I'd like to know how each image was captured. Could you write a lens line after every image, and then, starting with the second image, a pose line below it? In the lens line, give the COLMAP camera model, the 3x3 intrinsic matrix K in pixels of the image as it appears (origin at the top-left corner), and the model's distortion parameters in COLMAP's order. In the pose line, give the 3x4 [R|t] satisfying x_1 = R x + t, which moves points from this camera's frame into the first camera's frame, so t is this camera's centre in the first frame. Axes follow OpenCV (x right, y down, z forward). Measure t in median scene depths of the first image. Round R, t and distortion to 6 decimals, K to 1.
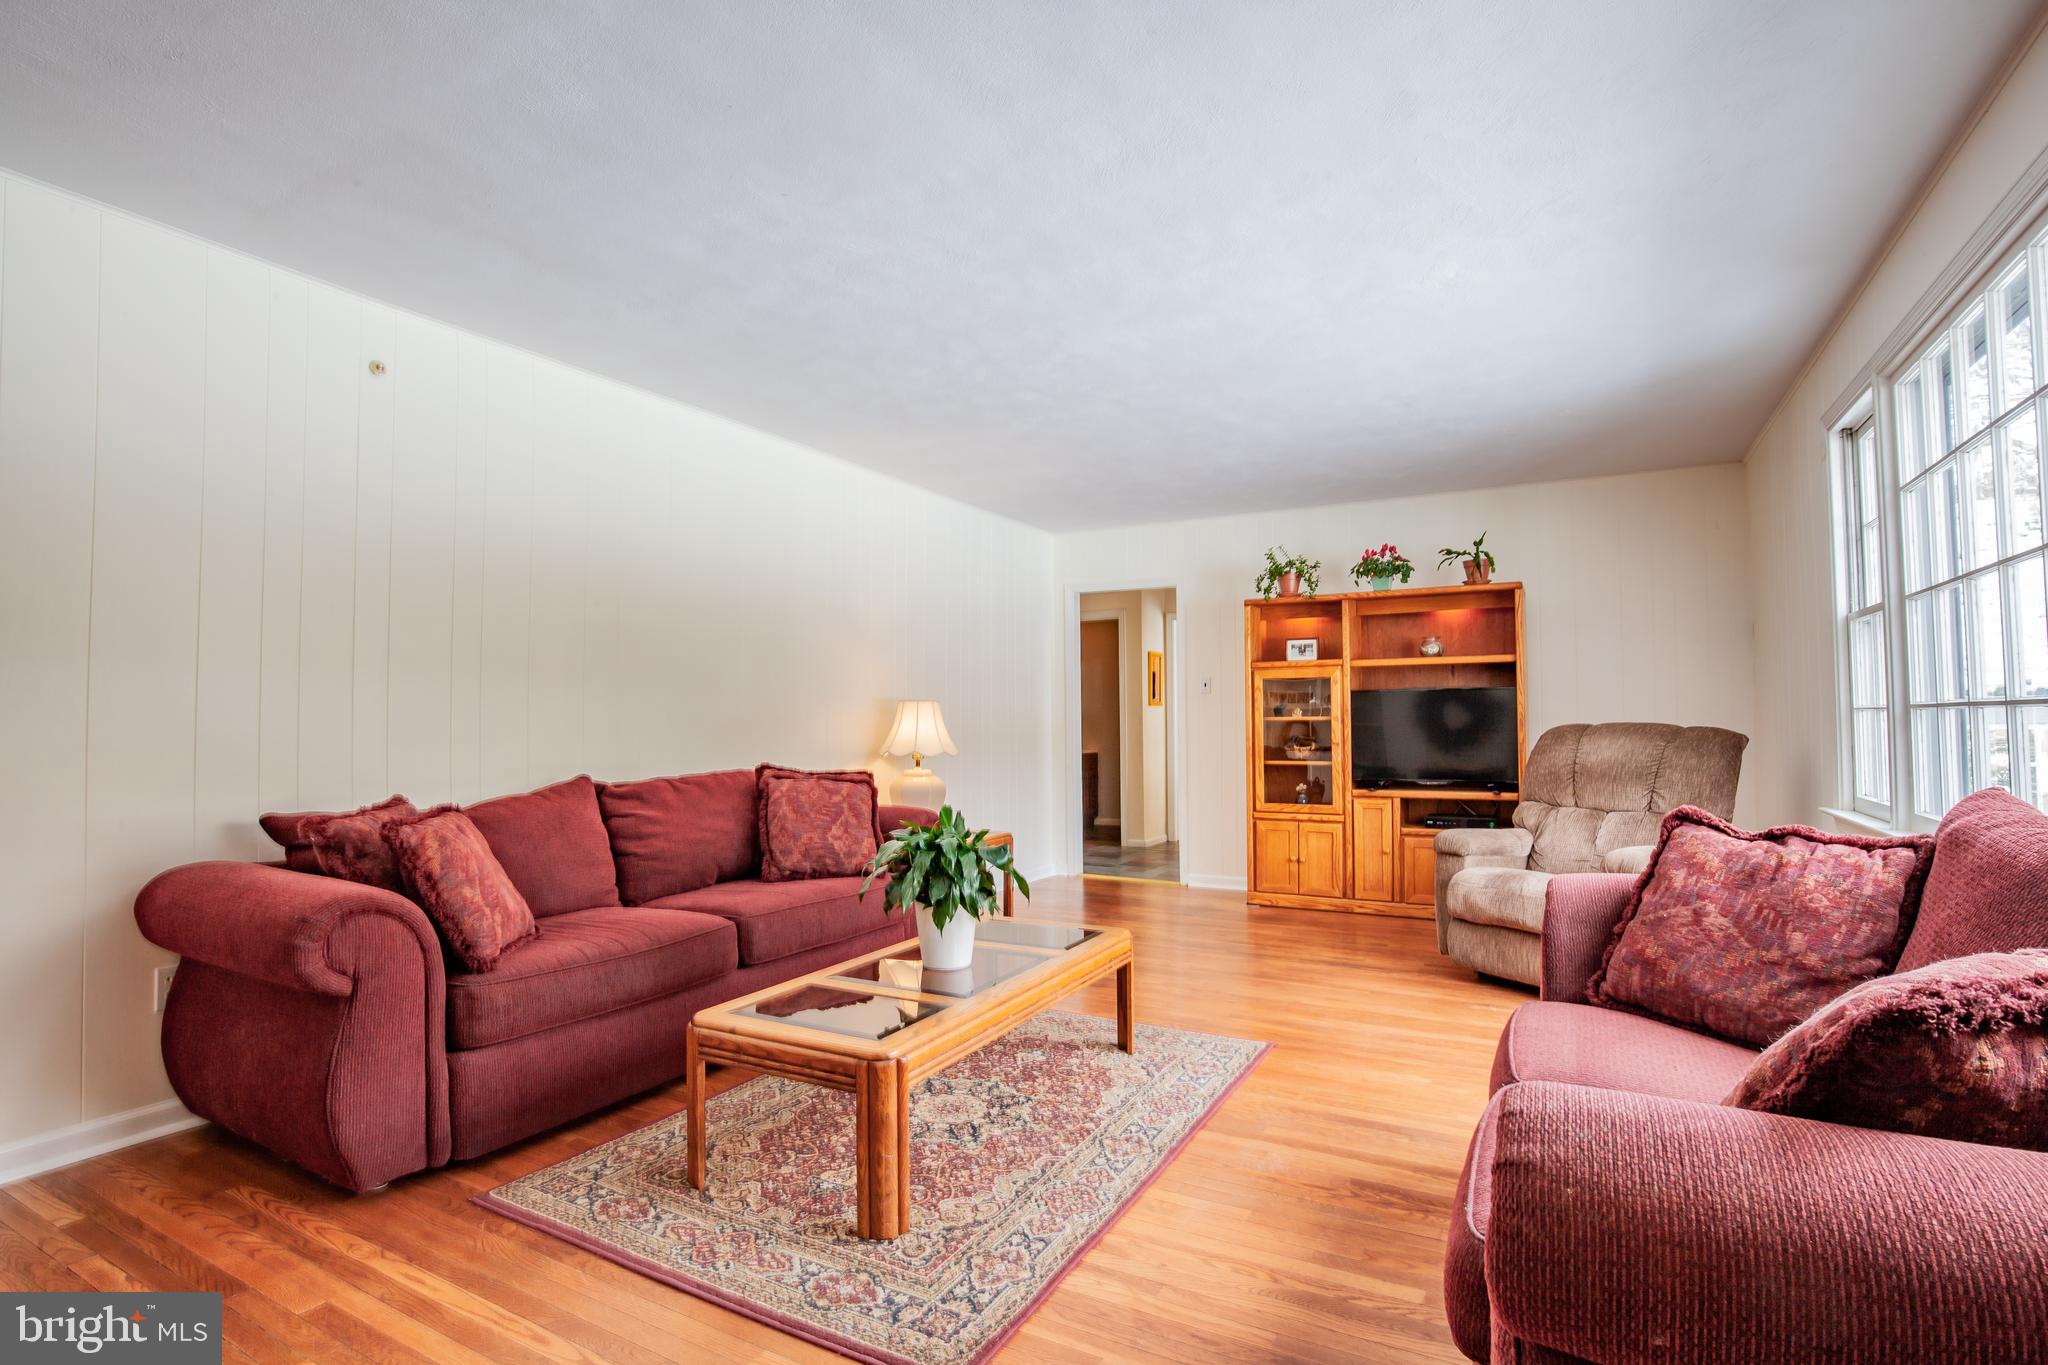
lens RADIAL K [[984.4, 0, 1043.3], [0, 984.4, 692.5], [0, 0, 1]] dist [-0.029224, -0.000210]
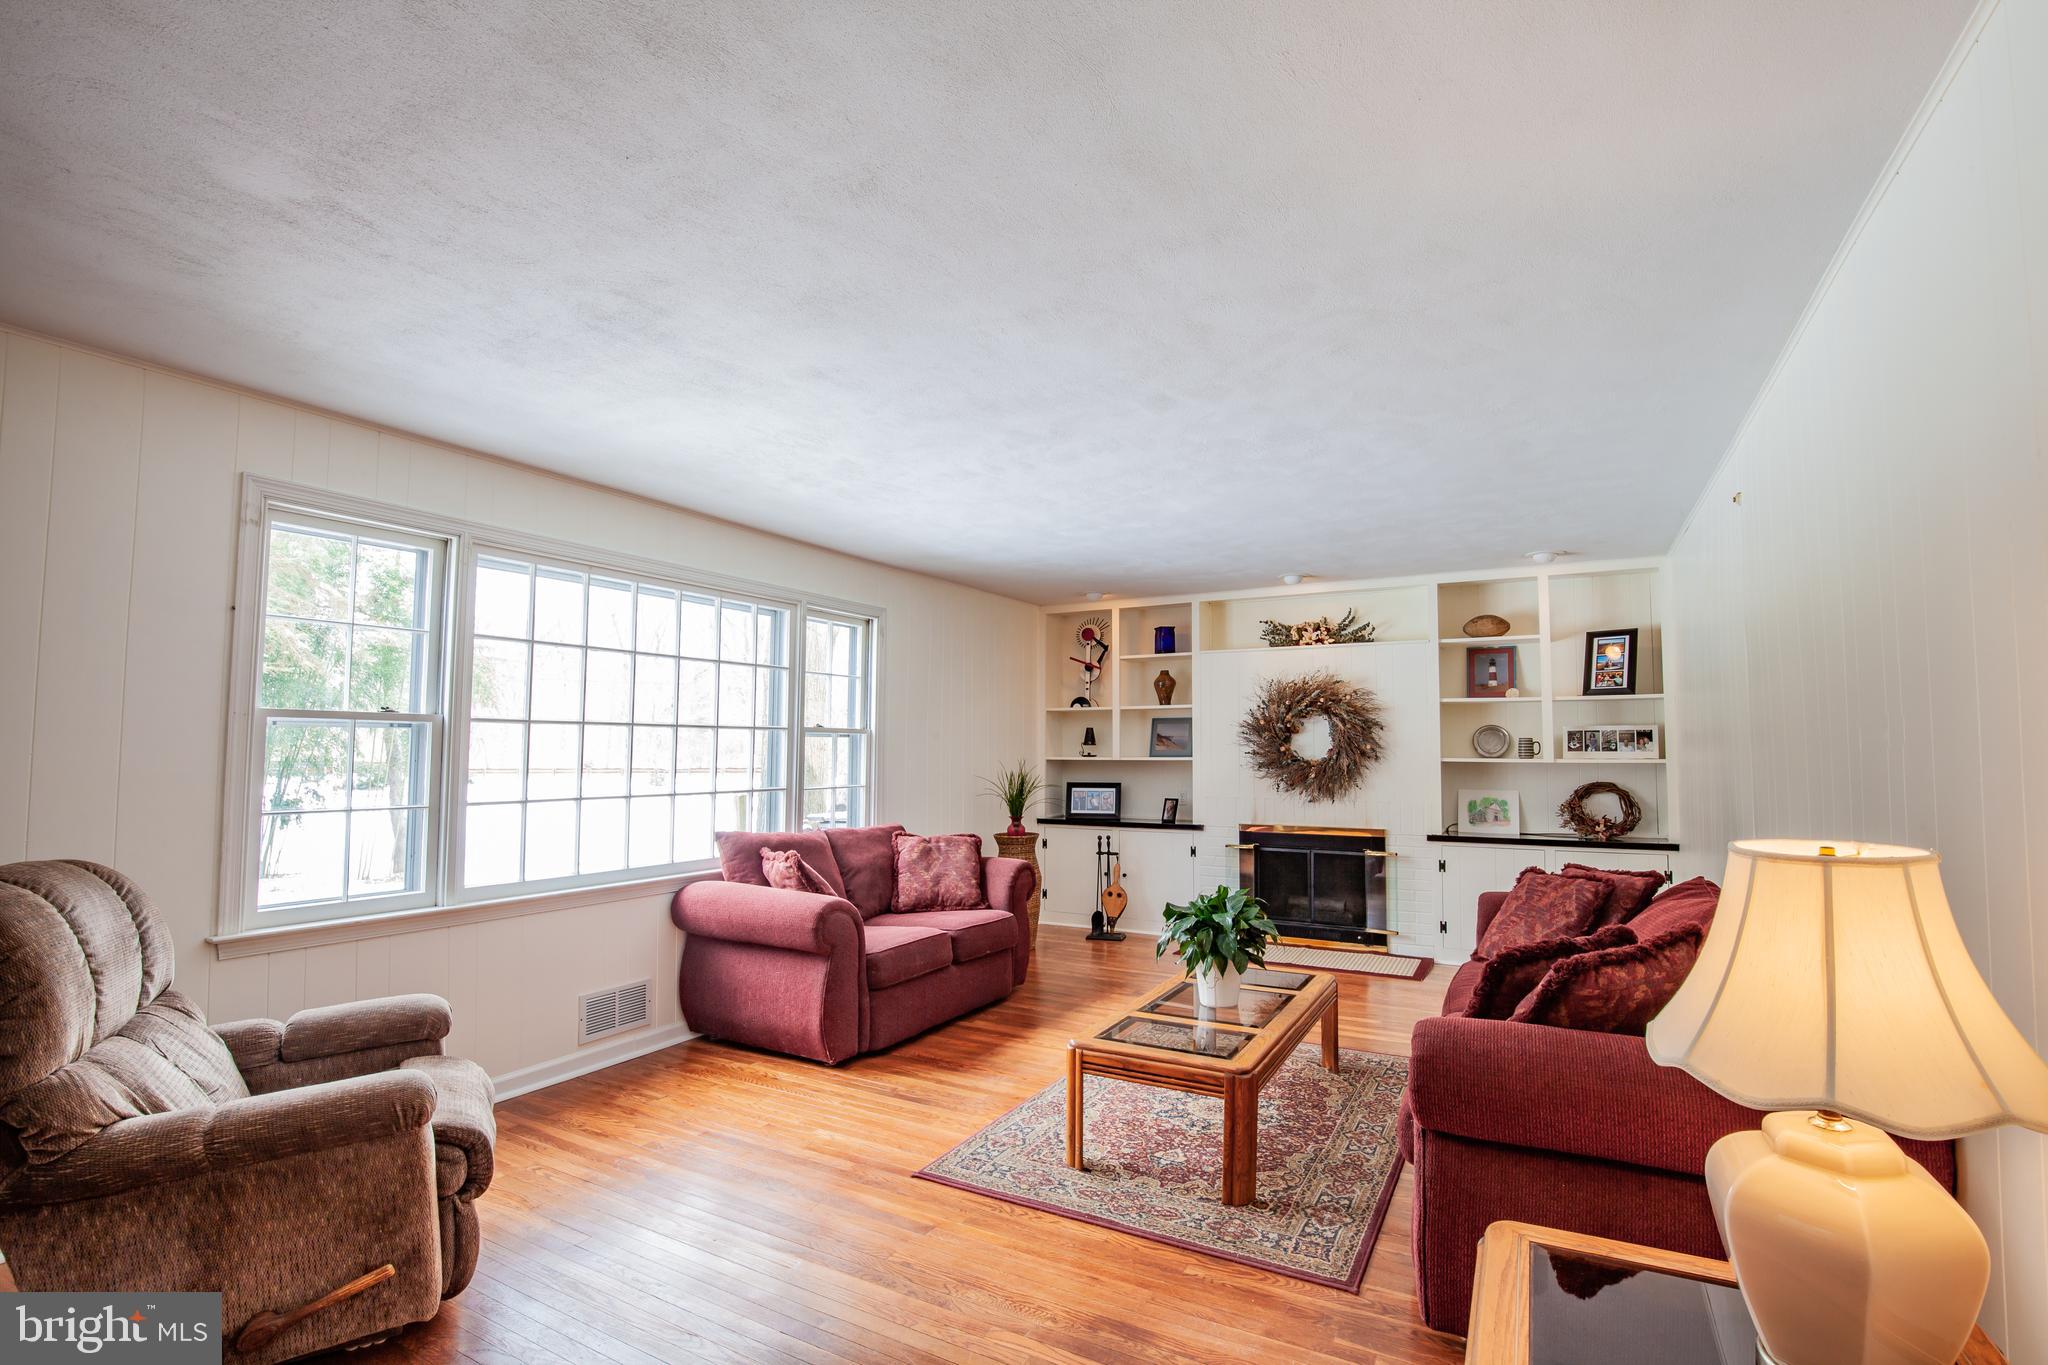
lens RADIAL K [[939.4, 0, 1040.5], [0, 939.4, 692.7], [0, 0, 1]] dist [-0.032370, 0.006451]
pose [[-0.999976, 0.003728, 0.005865, 0.091899], [0.003177, 0.995825, -0.091227, -0.012548], [-0.006181, -0.091206, -0.995813, 1.625563]]
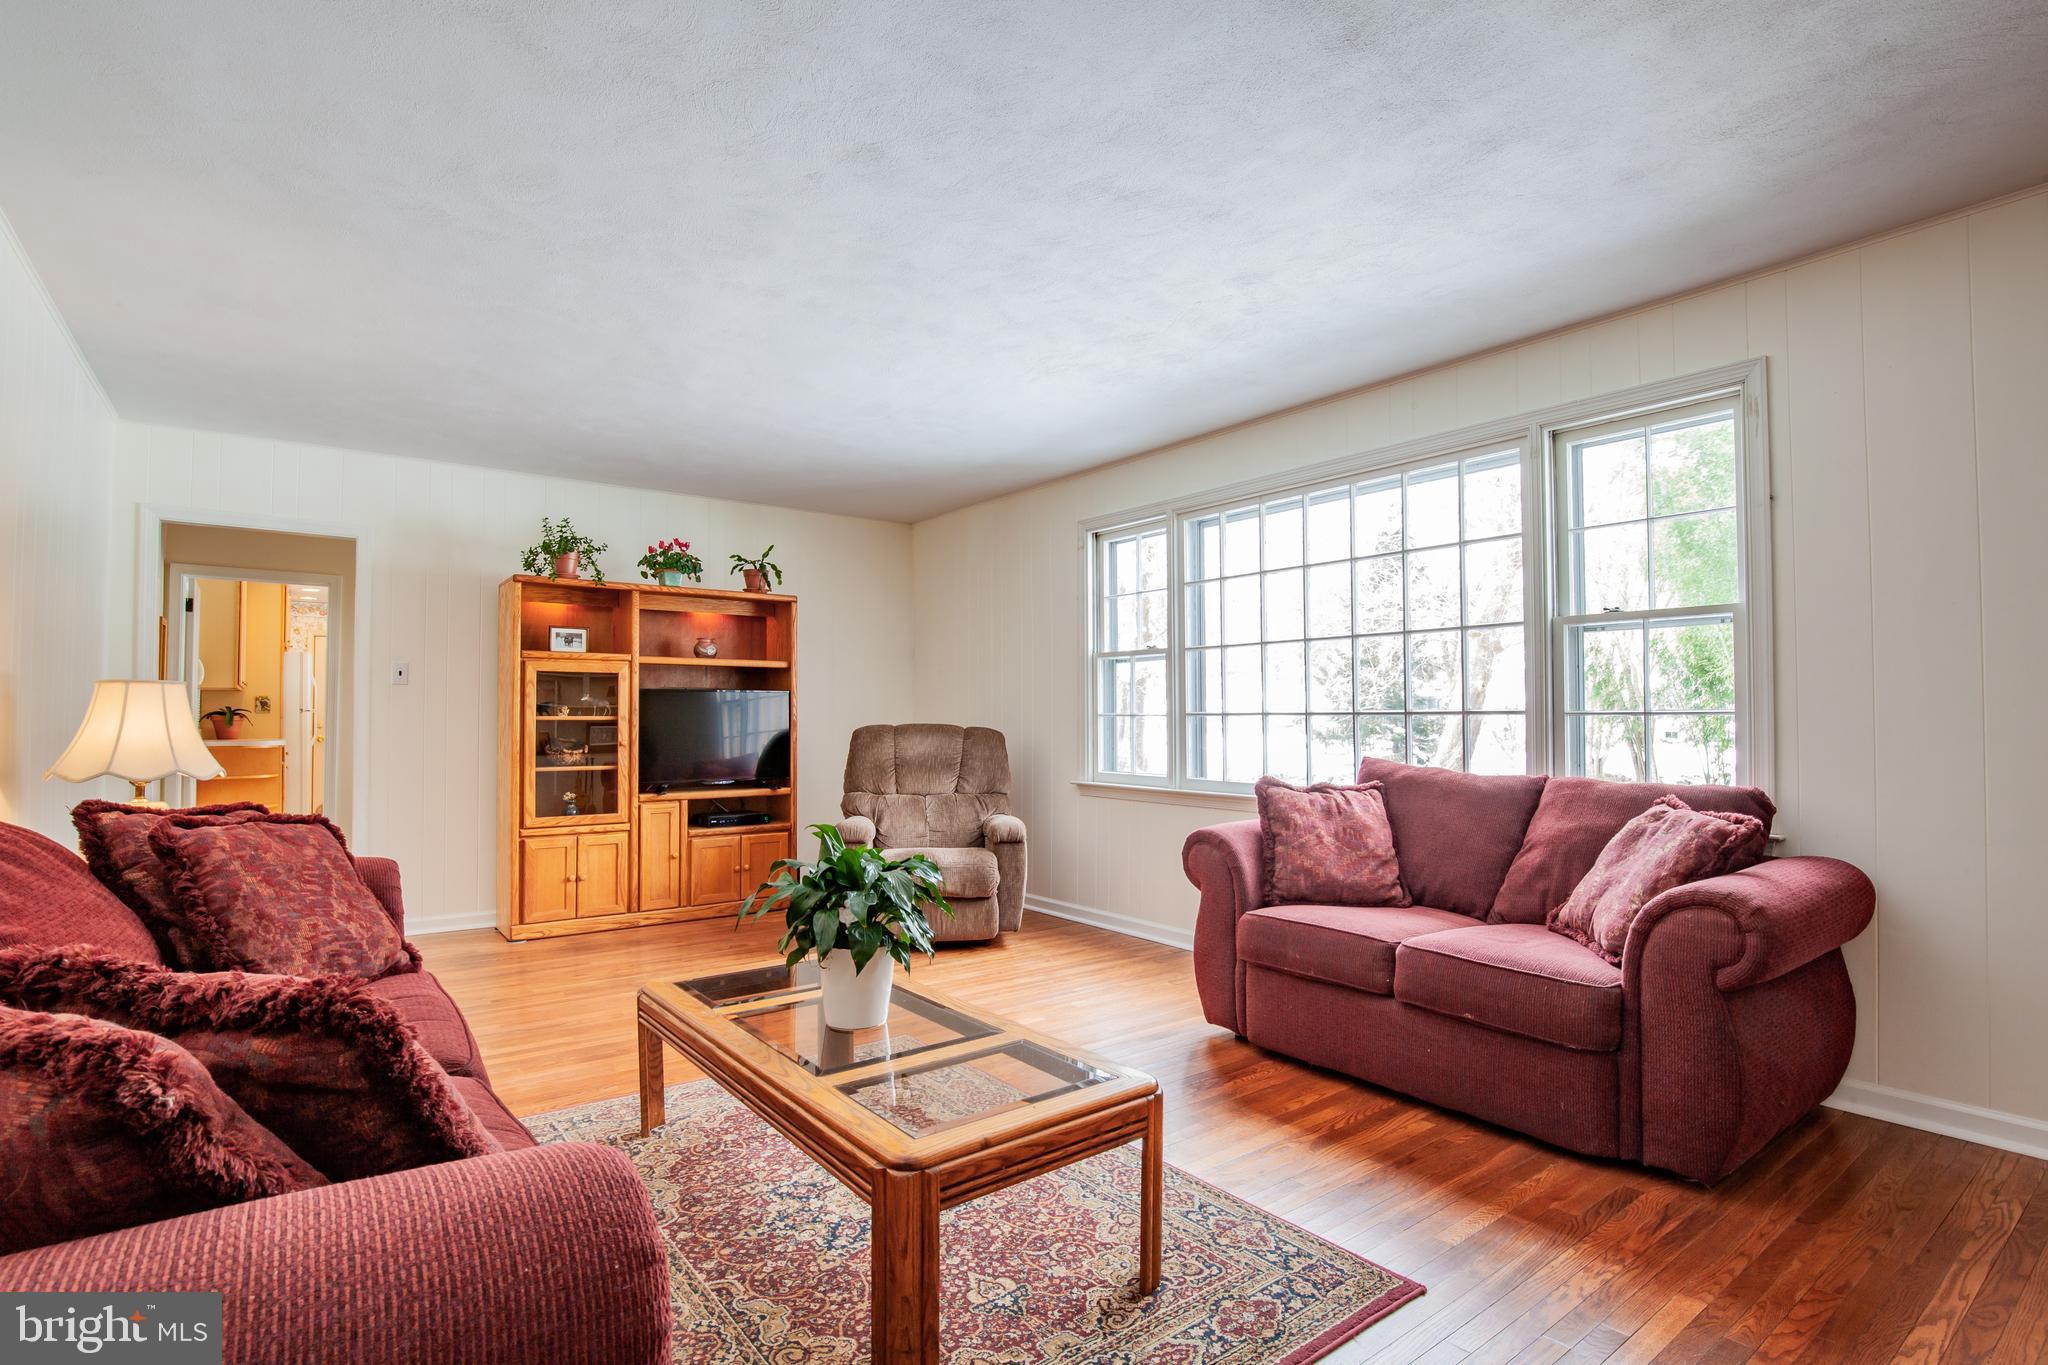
lens RADIAL K [[990.1, 0, 1045.4], [0, 990.1, 695.9], [0, 0, 1]] dist [-0.027784, 0.001080]
pose [[0.401854, 0.028404, 0.915263, -0.562598], [-0.030024, 0.999390, -0.017832, 0.014692], [-0.915212, -0.020314, 0.402461, 0.387511]]
